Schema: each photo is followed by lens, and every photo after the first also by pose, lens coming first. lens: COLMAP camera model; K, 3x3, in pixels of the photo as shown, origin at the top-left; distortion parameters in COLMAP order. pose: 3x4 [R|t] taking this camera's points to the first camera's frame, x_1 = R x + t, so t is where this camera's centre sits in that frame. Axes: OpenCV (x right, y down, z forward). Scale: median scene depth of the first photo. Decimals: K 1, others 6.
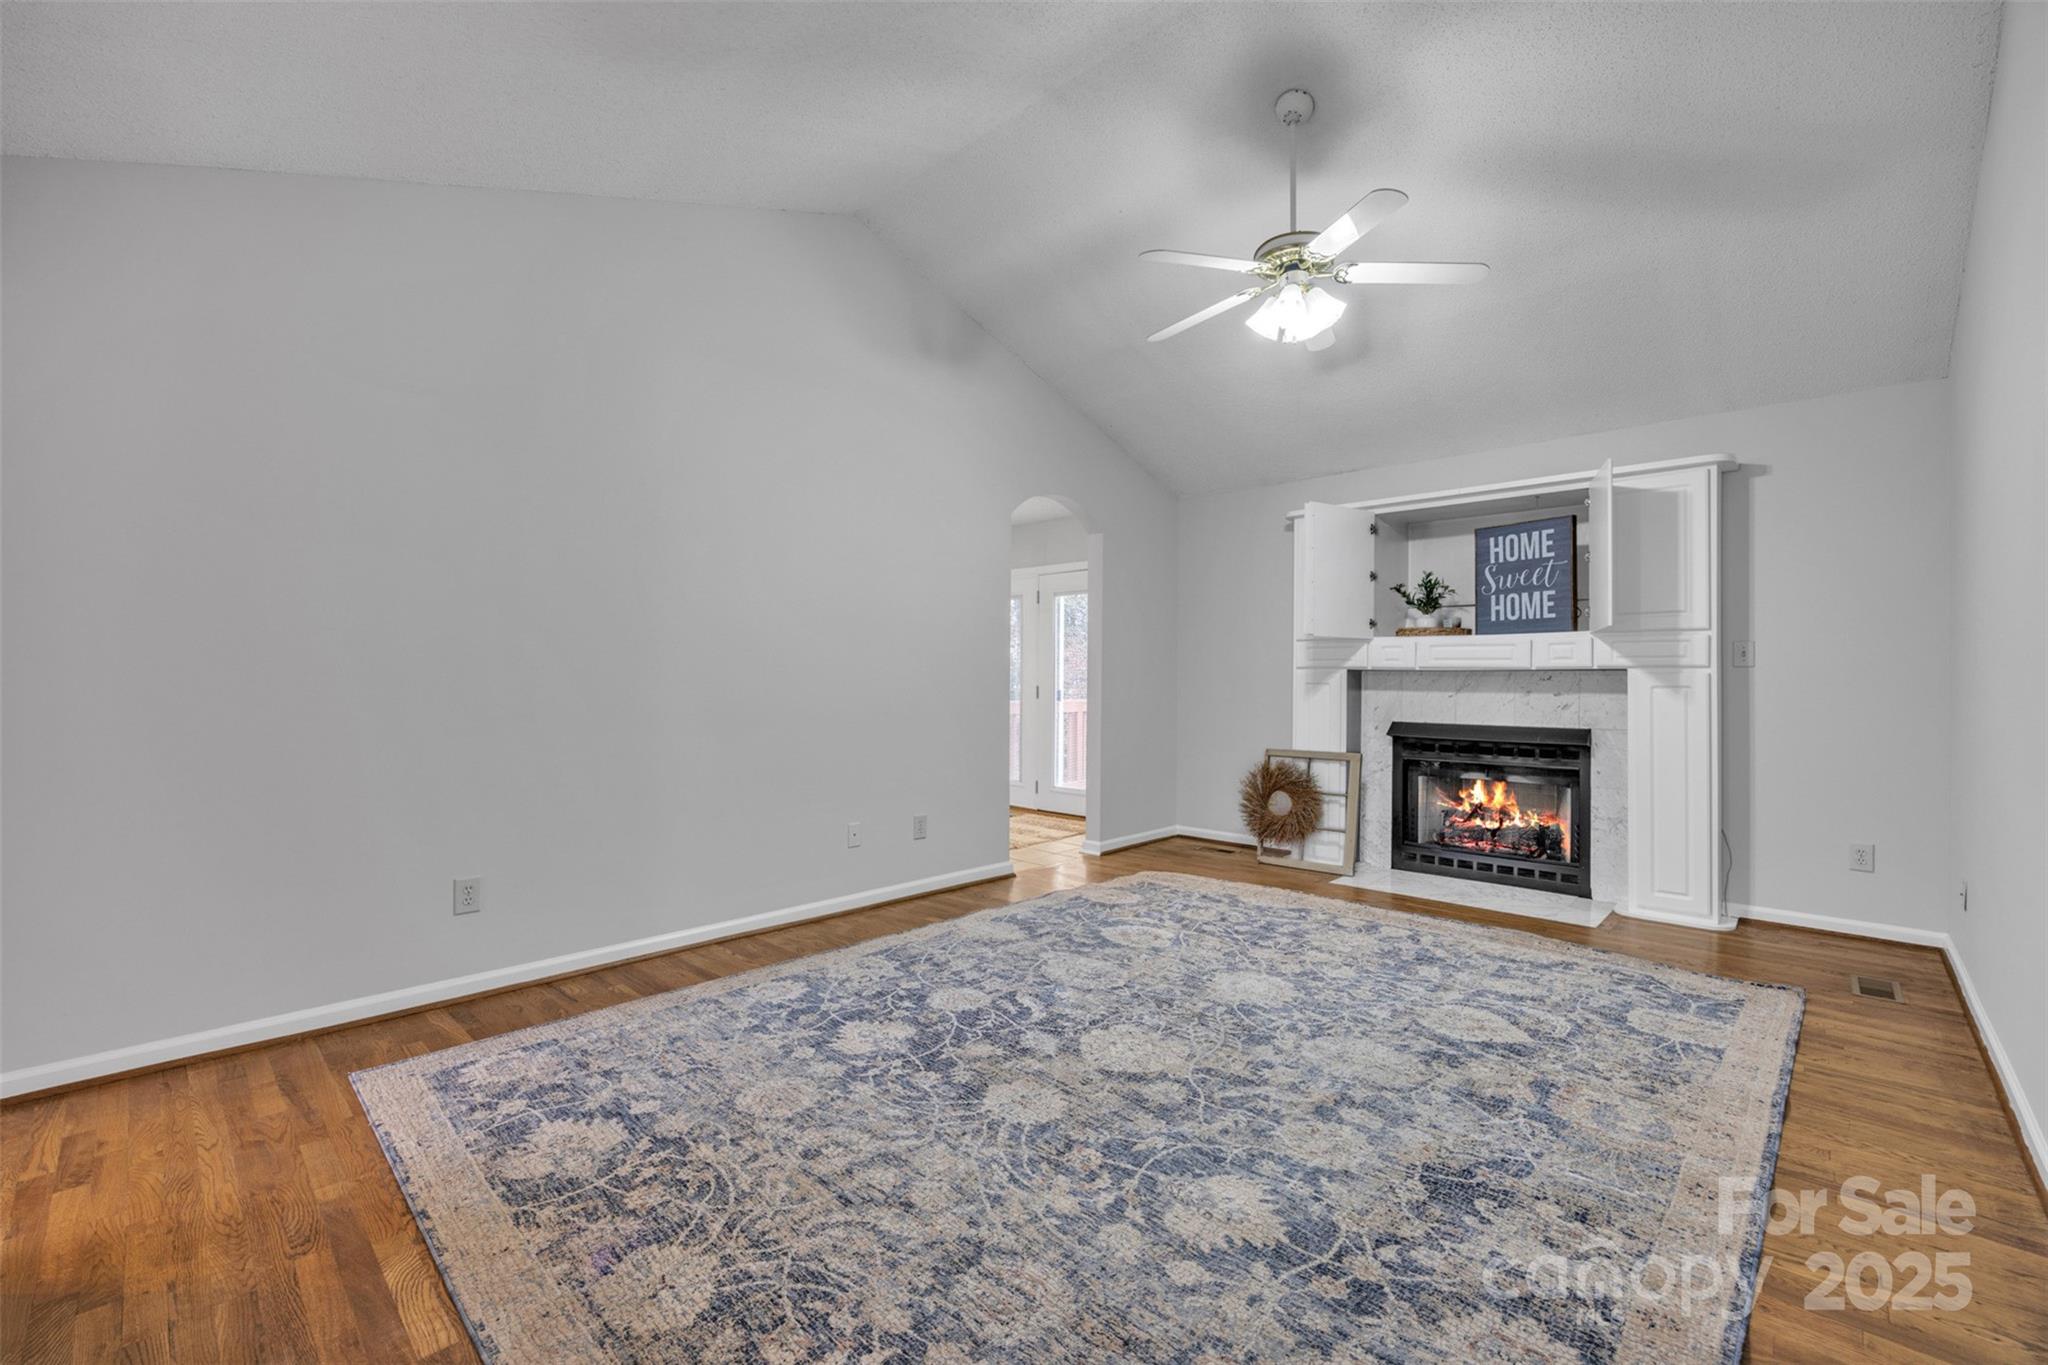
lens RADIAL K [[861.7, 0, 1010.8], [0, 861.7, 683.7], [0, 0, 1]] dist [-0.015188, 0.000472]
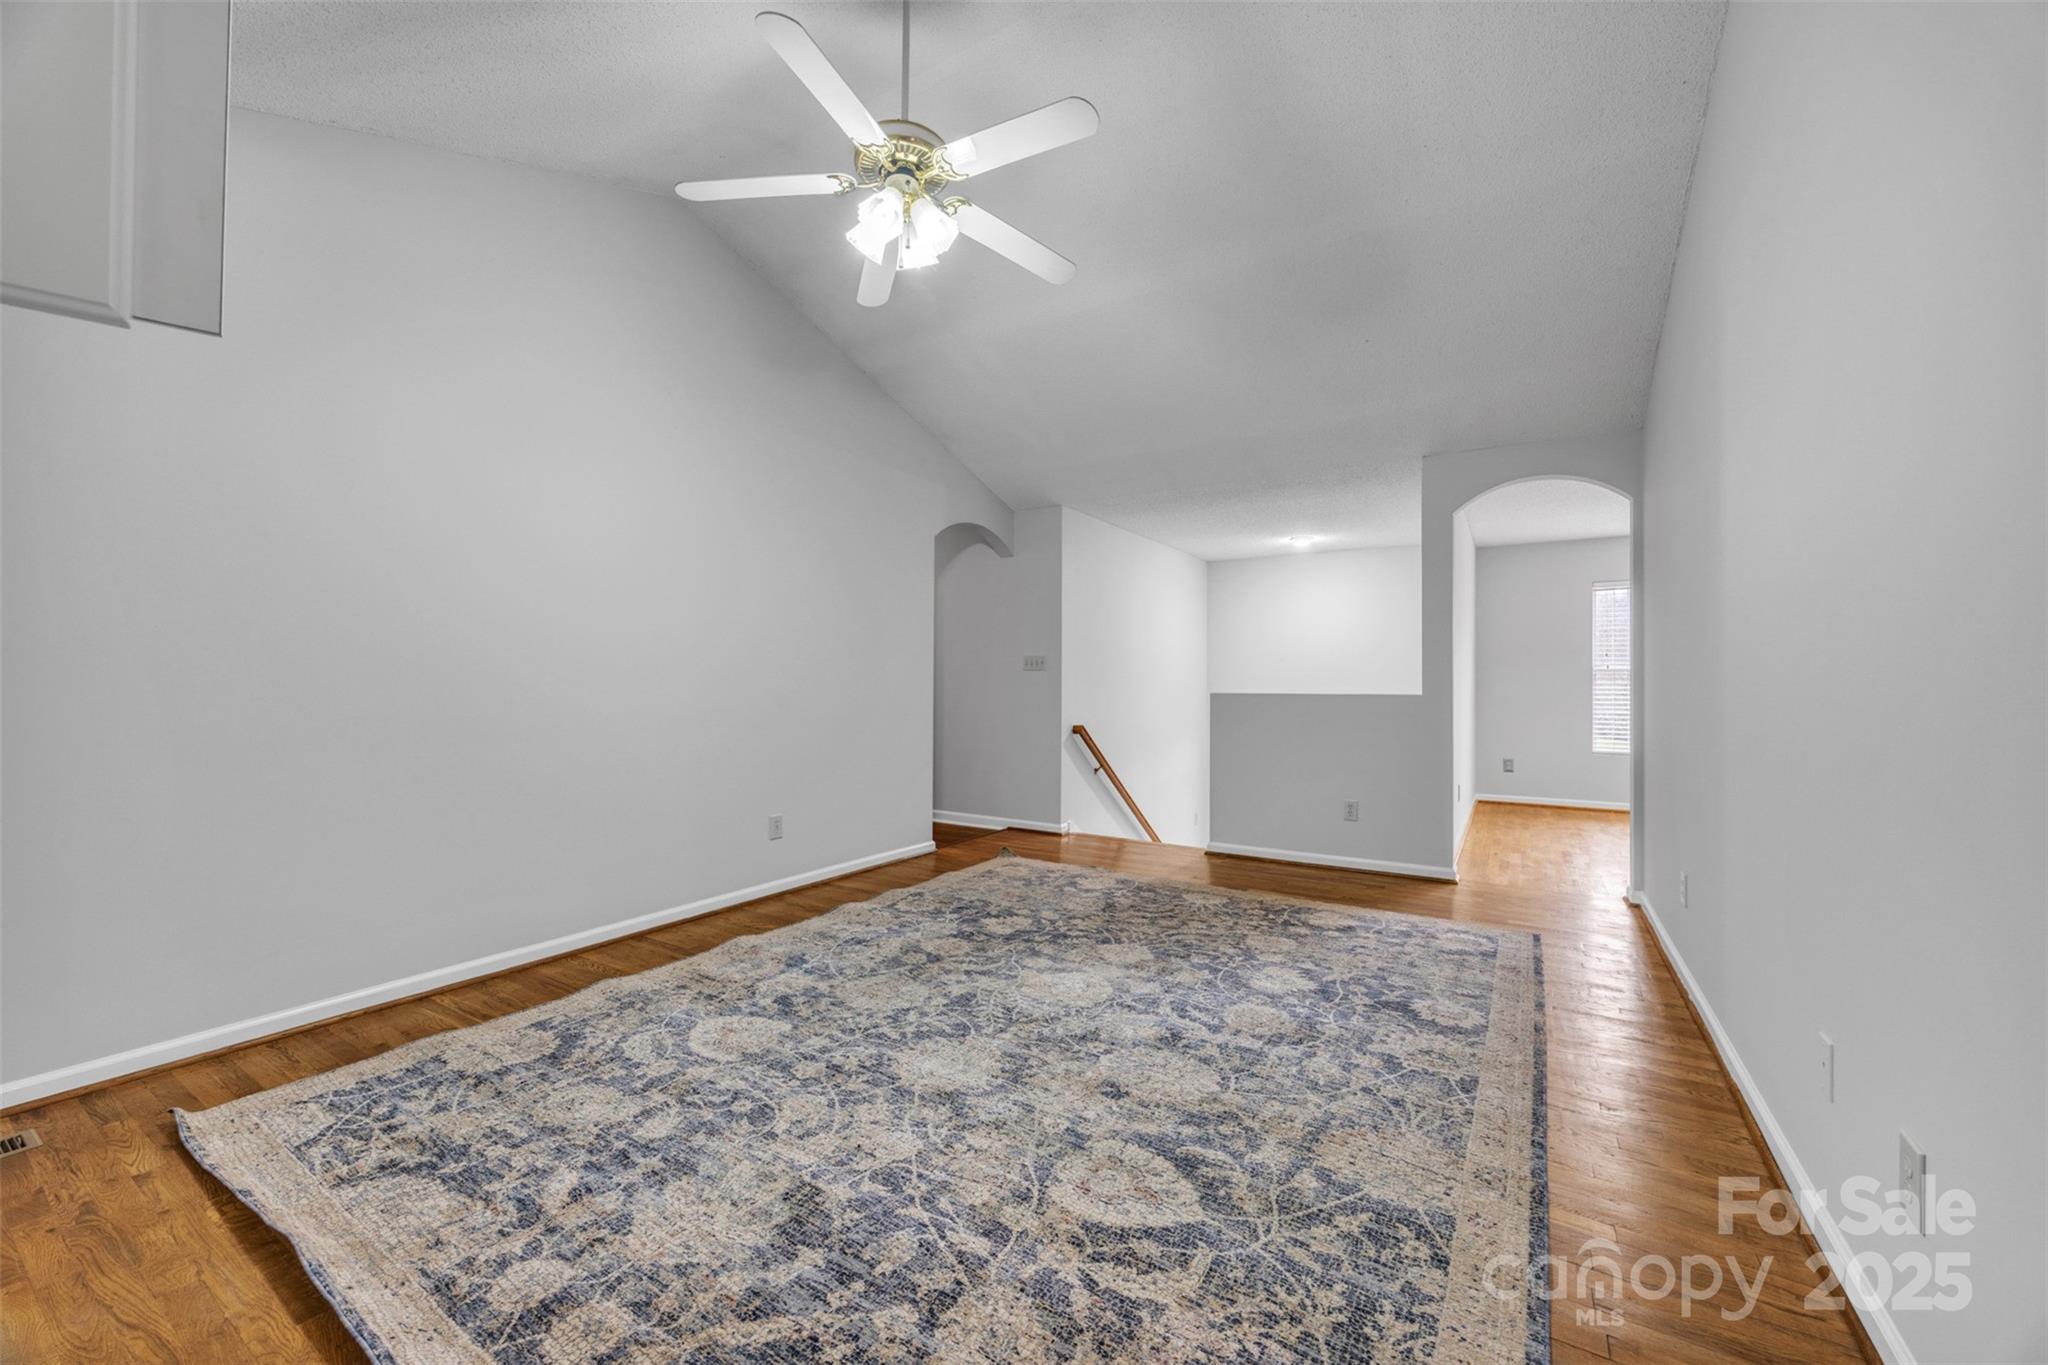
lens RADIAL K [[798.5, 0, 1028.6], [0, 798.5, 677.0], [0, 0, 1]] dist [-0.003209, 0.000600]
pose [[-0.977680, -0.007777, -0.209955, 0.353408], [-0.006831, 0.999963, -0.005233, -0.003966], [0.209988, -0.003682, -0.977697, 1.701664]]
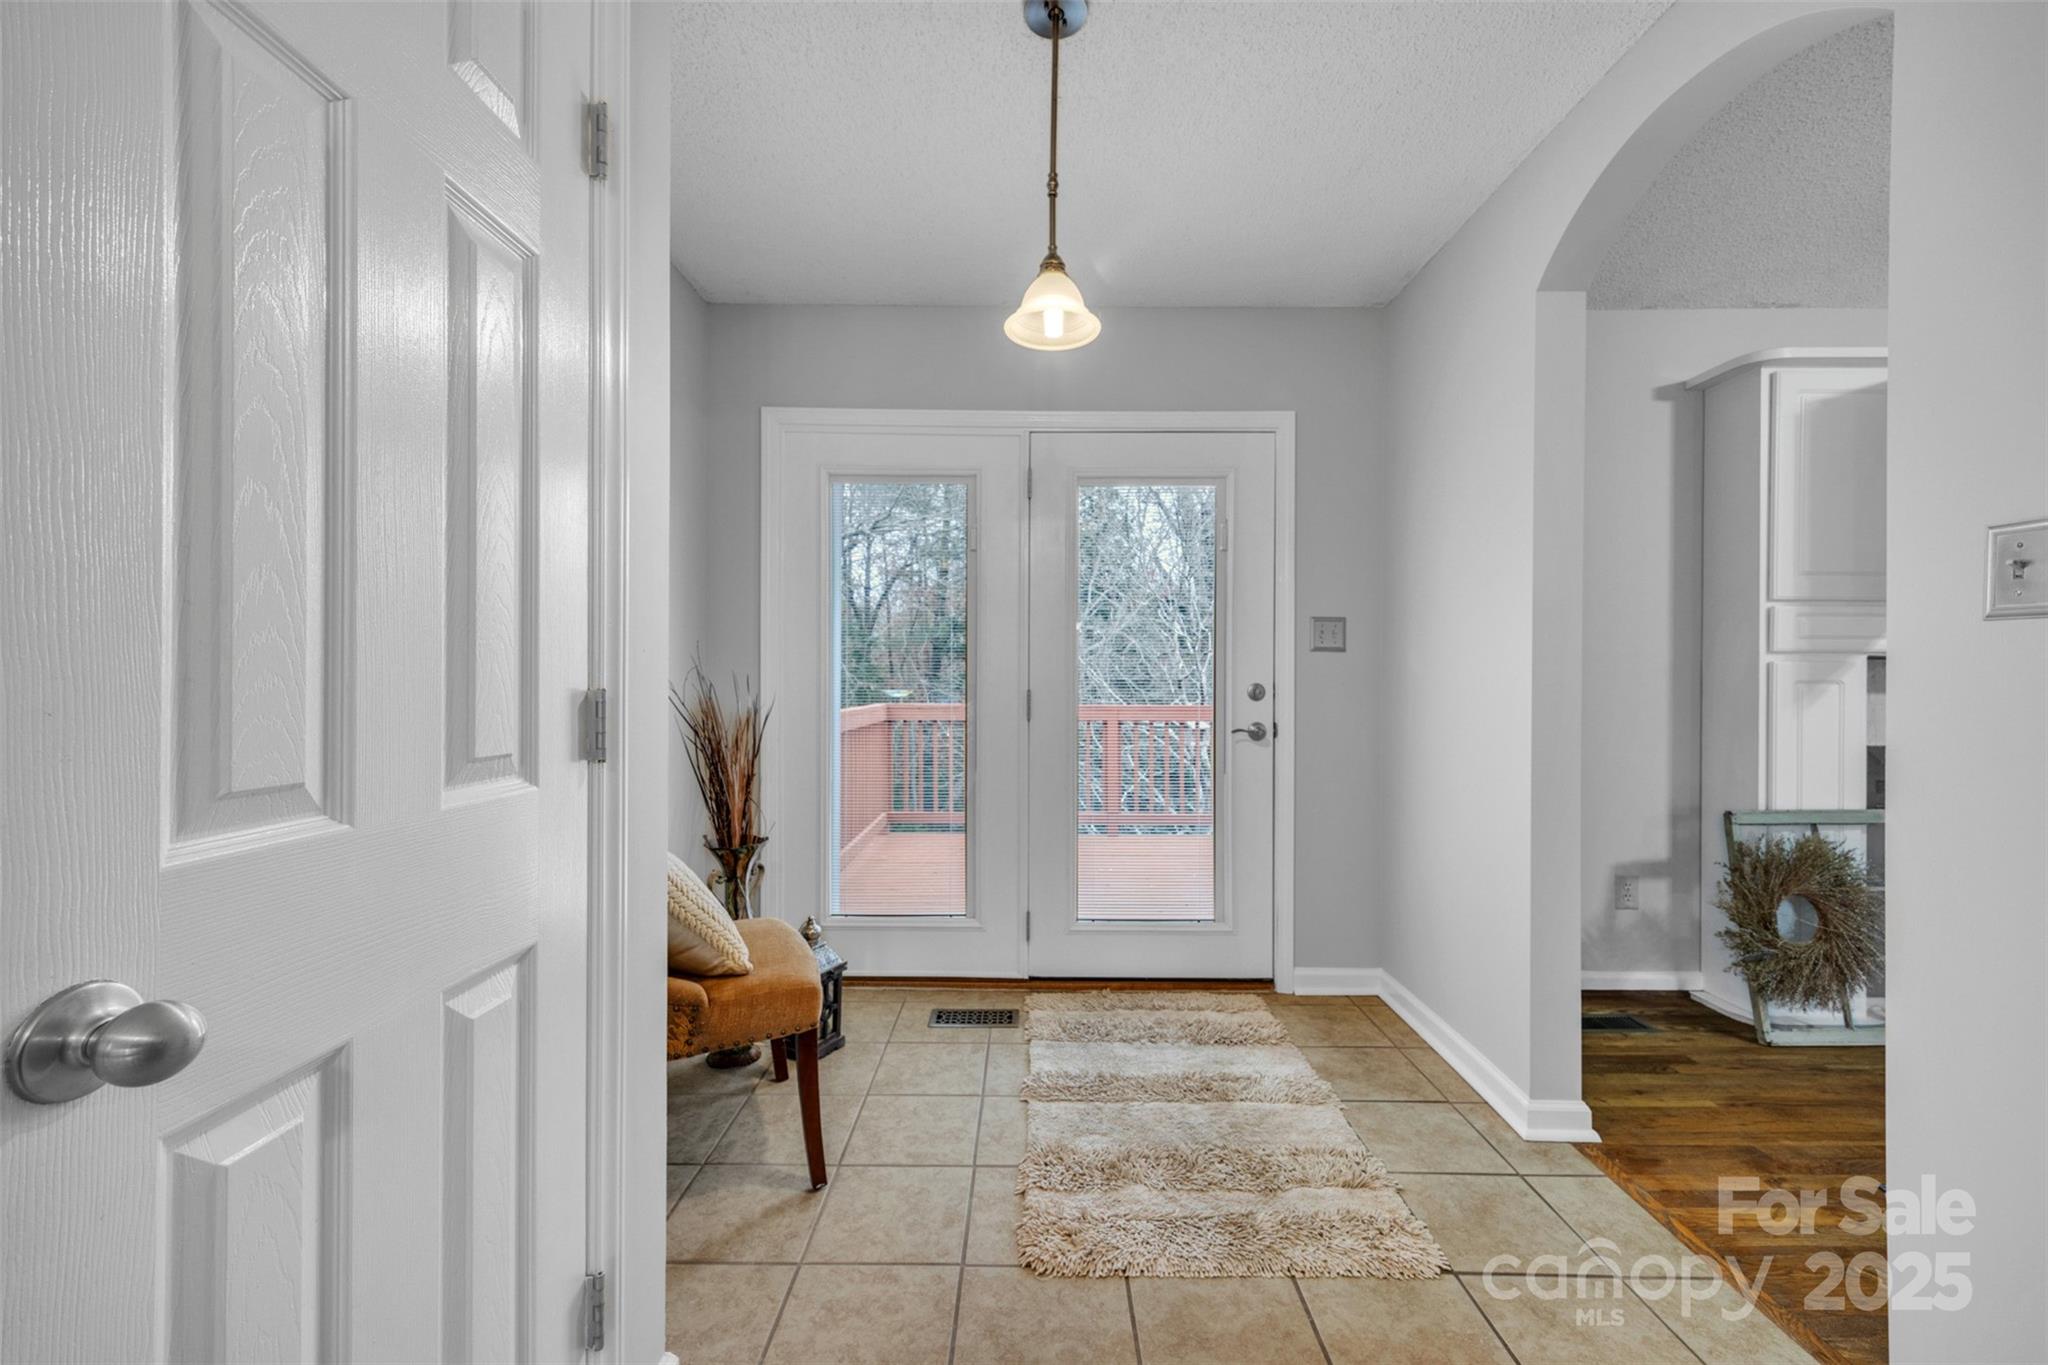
lens RADIAL K [[798.5, 0, 1025.9], [0, 798.5, 676.2], [0, 0, 1]] dist [-0.003209, 0.000600]
pose [[0.709343, -0.007003, 0.704829, -0.542455], [0.004370, 0.999975, 0.005537, -0.014017], [-0.704850, -0.000847, 0.709356, 1.623529]]
